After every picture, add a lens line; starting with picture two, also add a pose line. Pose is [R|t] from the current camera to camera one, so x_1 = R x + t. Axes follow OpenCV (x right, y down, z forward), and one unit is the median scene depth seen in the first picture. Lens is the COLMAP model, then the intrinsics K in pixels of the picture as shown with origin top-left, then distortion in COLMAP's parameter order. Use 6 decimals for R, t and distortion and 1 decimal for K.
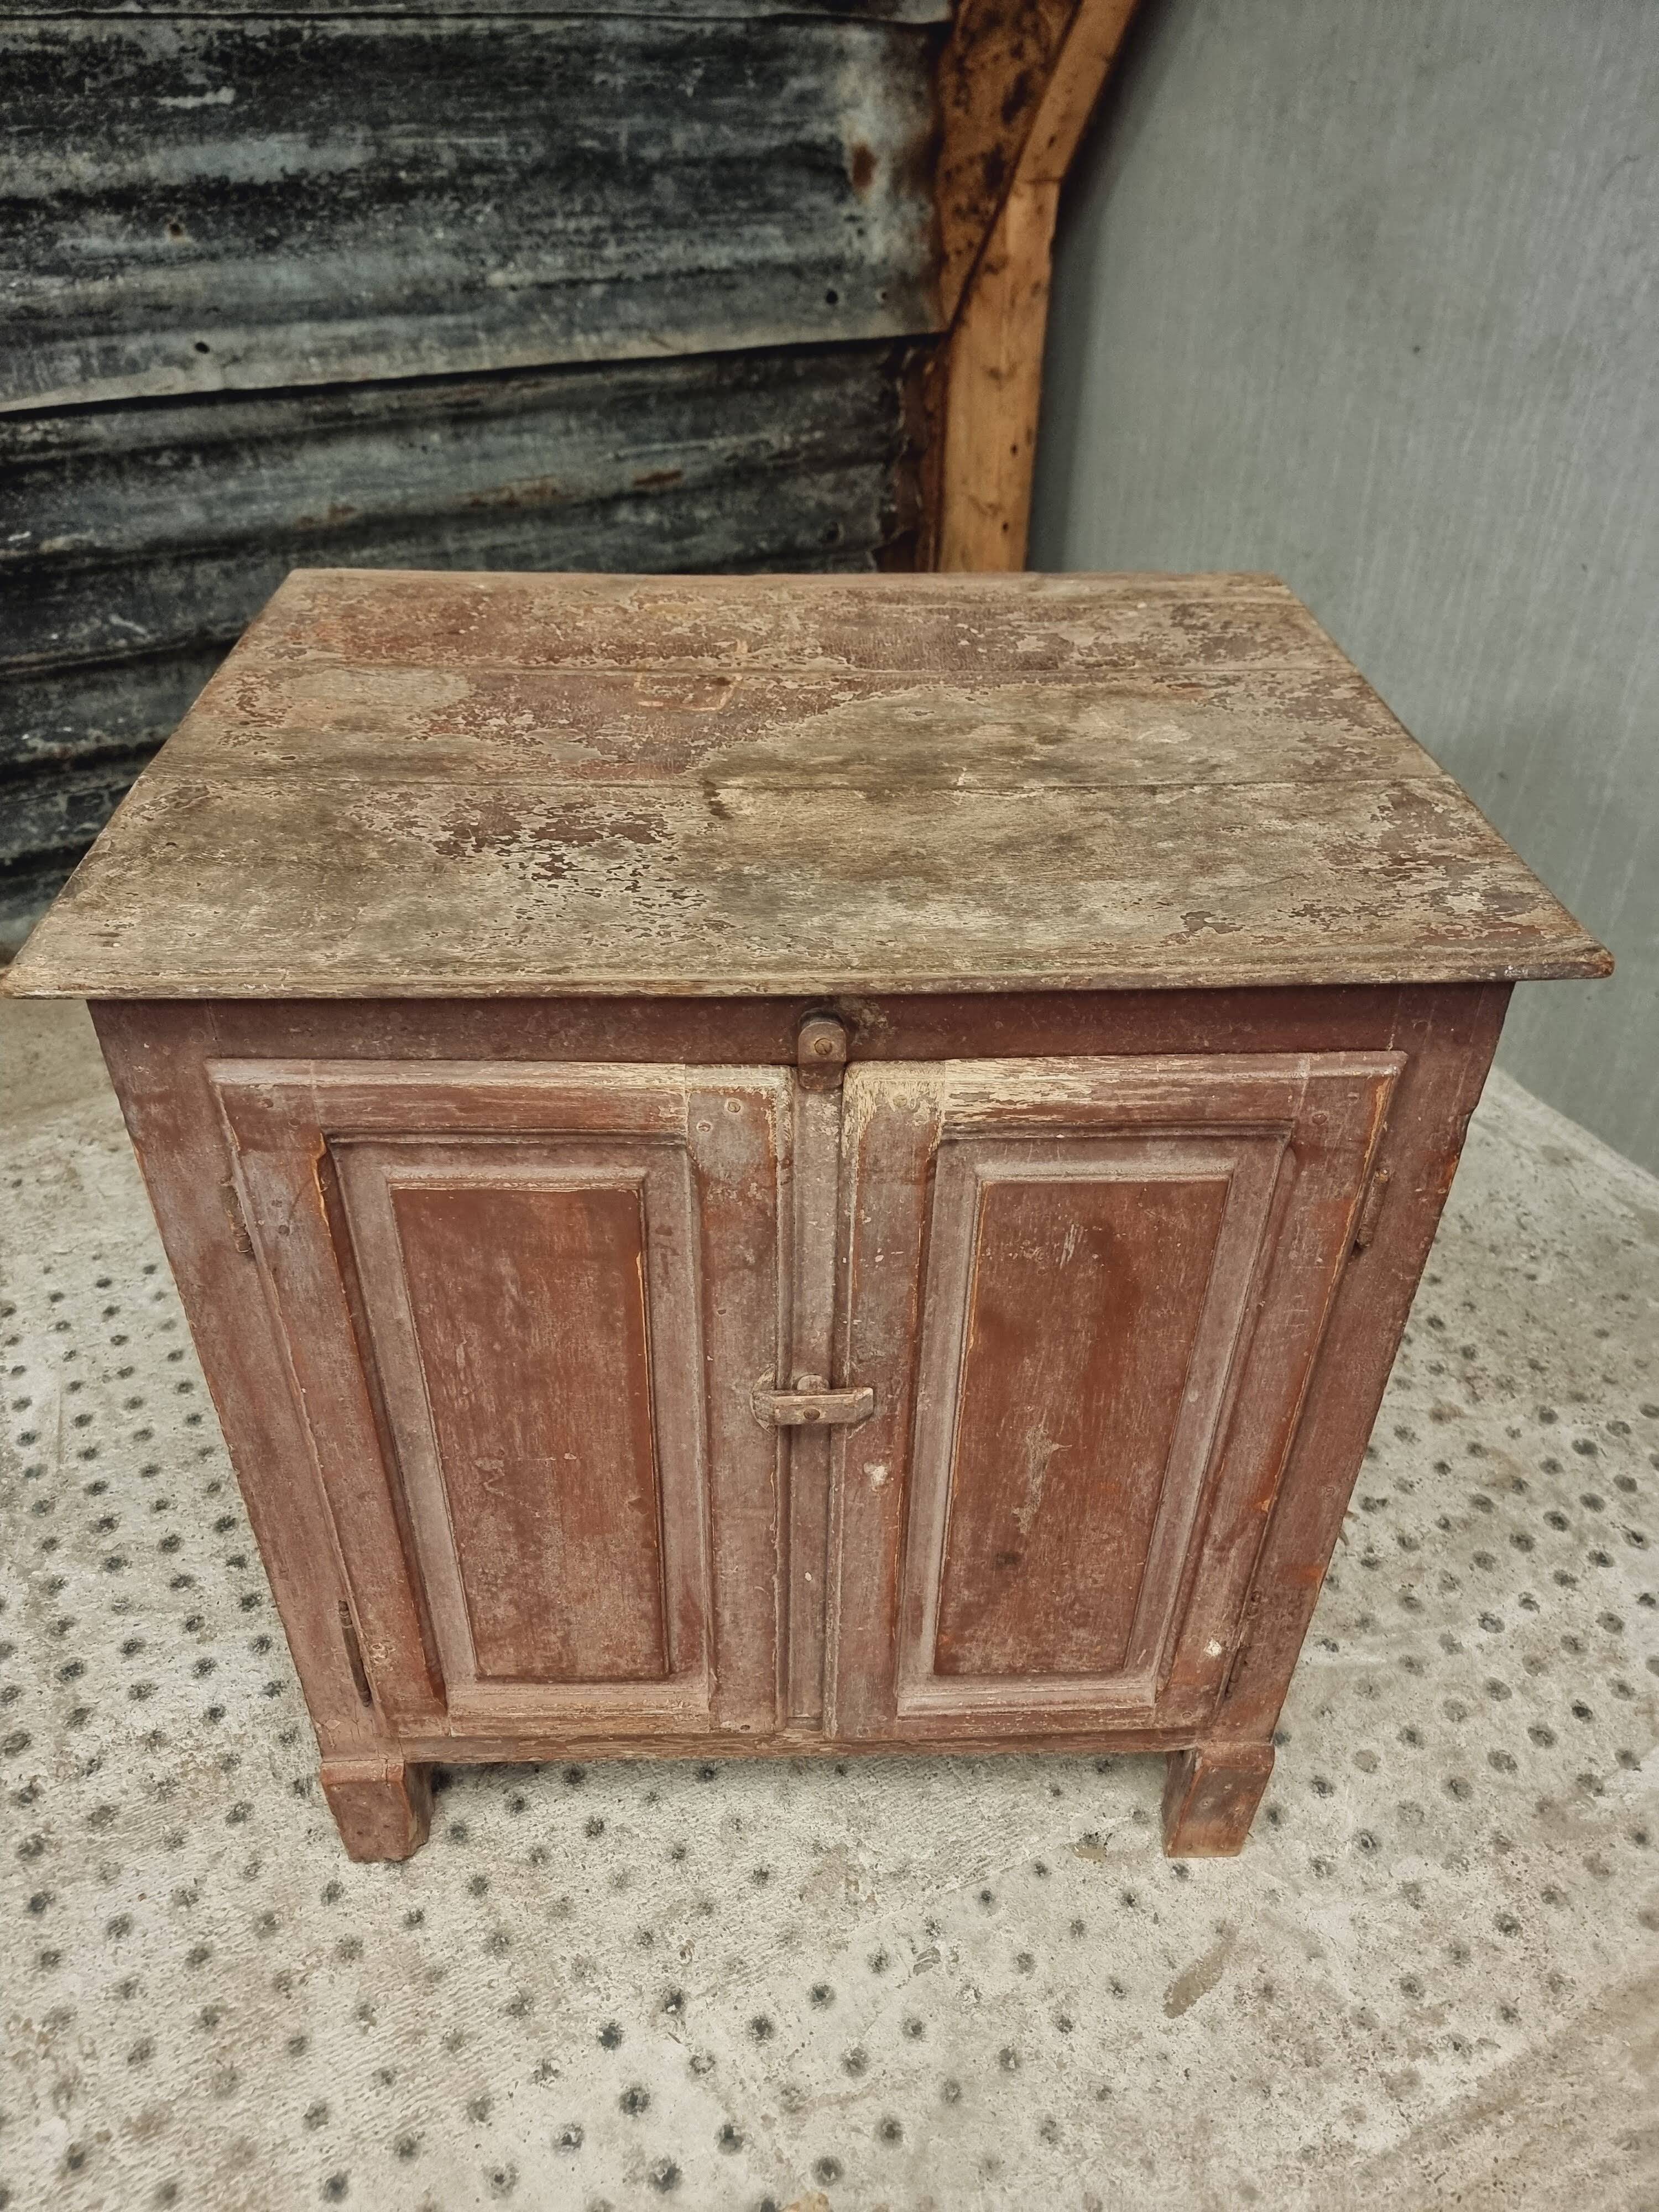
lens RADIAL K [[1536.8, 0, 818.6], [0, 1536.8, 1110.8], [0, 0, 1]] dist [0.083127, -0.081248]
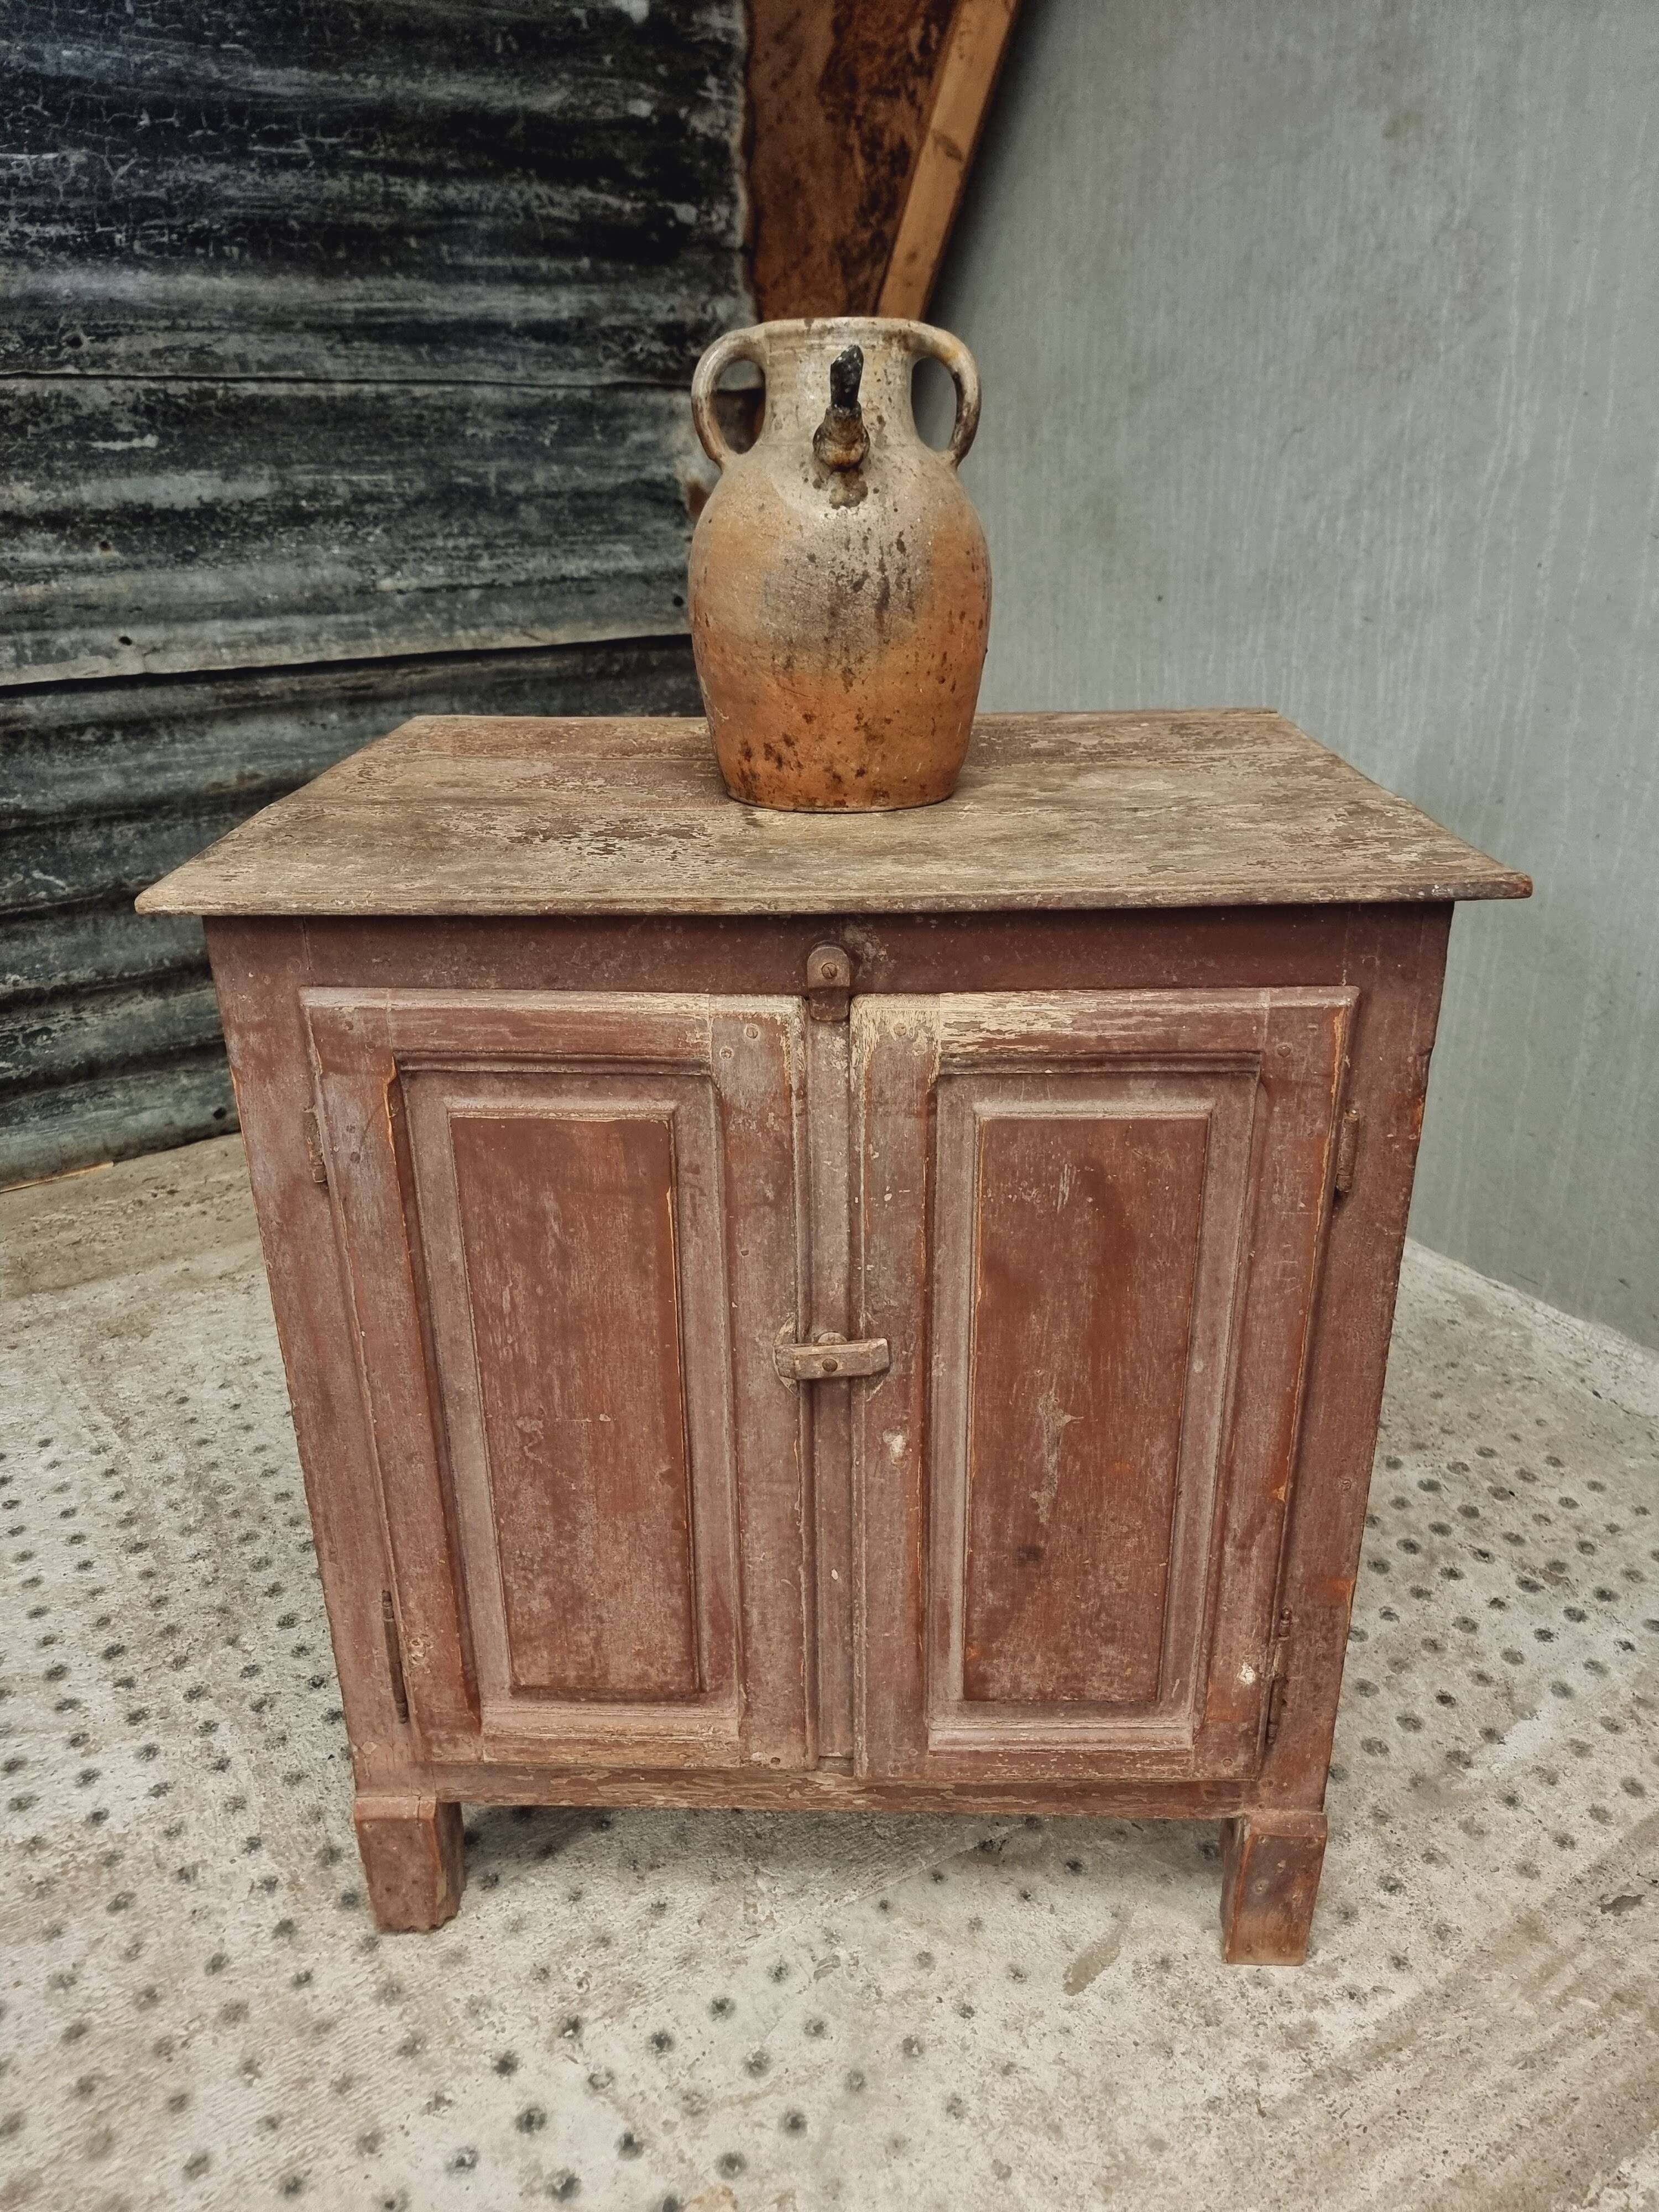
lens RADIAL K [[1536.3, 0, 824.5], [0, 1536.3, 1111.8], [0, 0, 1]] dist [0.066213, -0.060121]
pose [[0.996037, -0.061878, 0.063887, 0.024691], [0.074912, 0.970873, -0.227581, 0.155814], [-0.047944, 0.231465, 0.971661, -0.058842]]
